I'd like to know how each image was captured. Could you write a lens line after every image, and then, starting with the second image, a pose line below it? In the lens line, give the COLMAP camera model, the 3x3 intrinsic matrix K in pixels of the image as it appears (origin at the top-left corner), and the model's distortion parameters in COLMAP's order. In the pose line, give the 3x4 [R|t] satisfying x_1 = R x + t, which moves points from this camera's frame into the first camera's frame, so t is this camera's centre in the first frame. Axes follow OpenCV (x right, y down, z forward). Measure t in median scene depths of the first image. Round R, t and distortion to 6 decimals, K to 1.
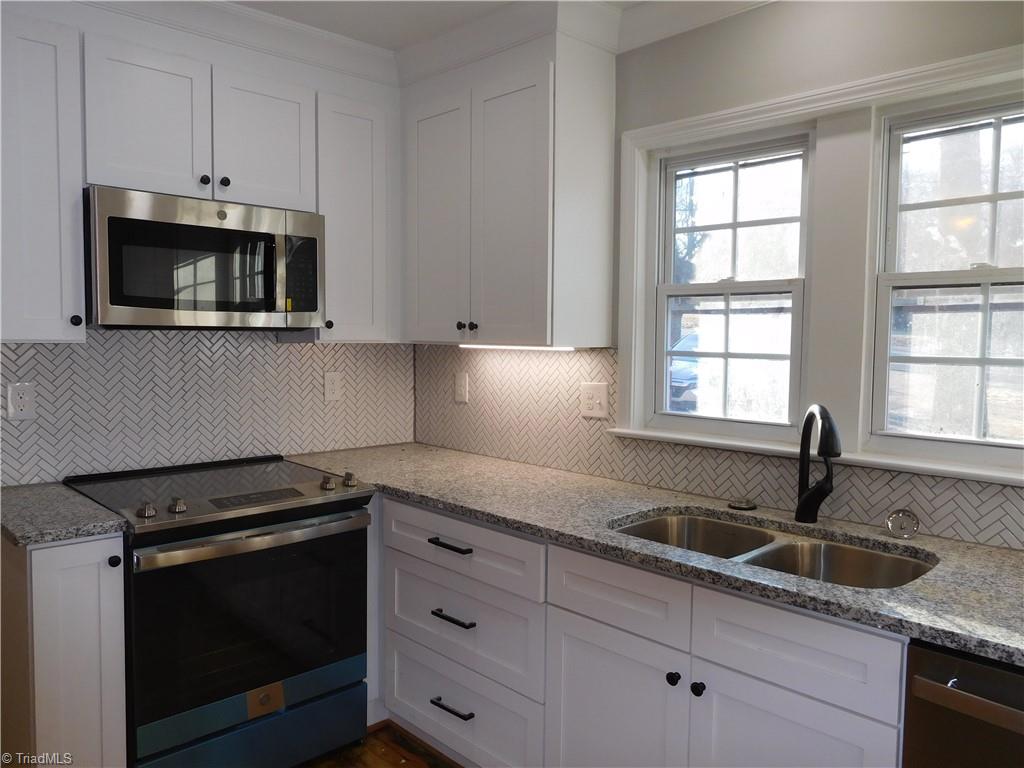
lens RADIAL K [[766.6, 0, 510.6], [0, 766.6, 381.3], [0, 0, 1]] dist [-0.059807, 0.035528]
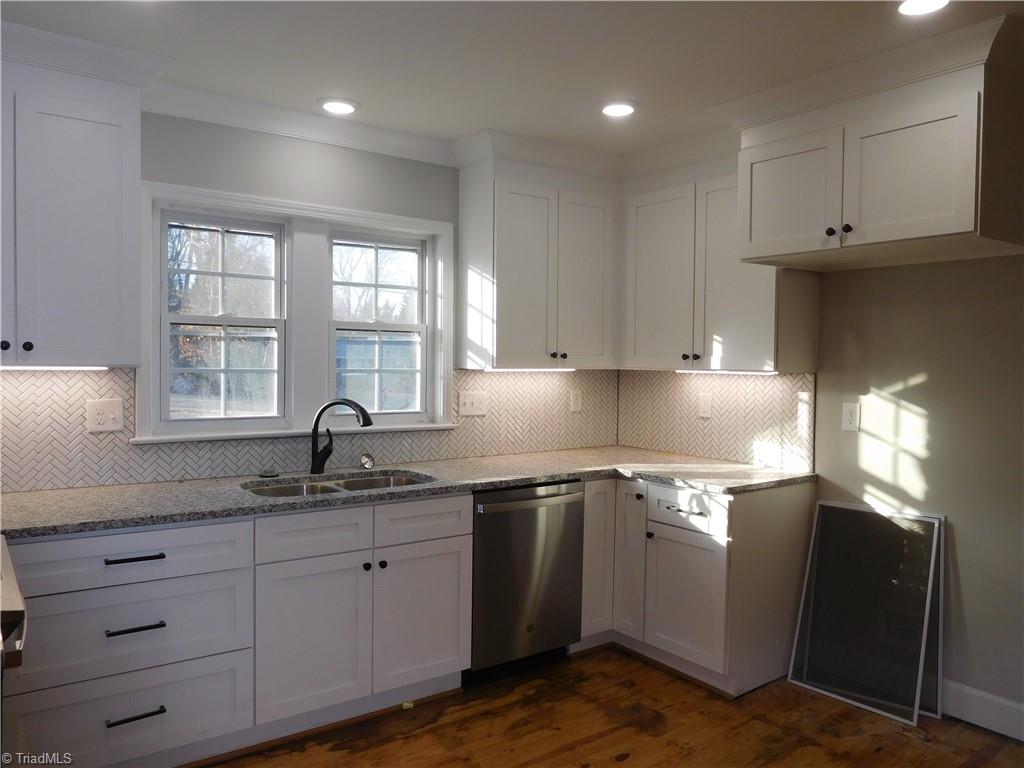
lens RADIAL K [[766.6, 0, 511.0], [0, 766.6, 384.5], [0, 0, 1]] dist [-0.059807, 0.035528]
pose [[0.116657, -0.040242, 0.992357, -1.079246], [0.044528, 0.998386, 0.035252, -0.038226], [-0.992174, 0.040075, 0.118261, 0.370481]]
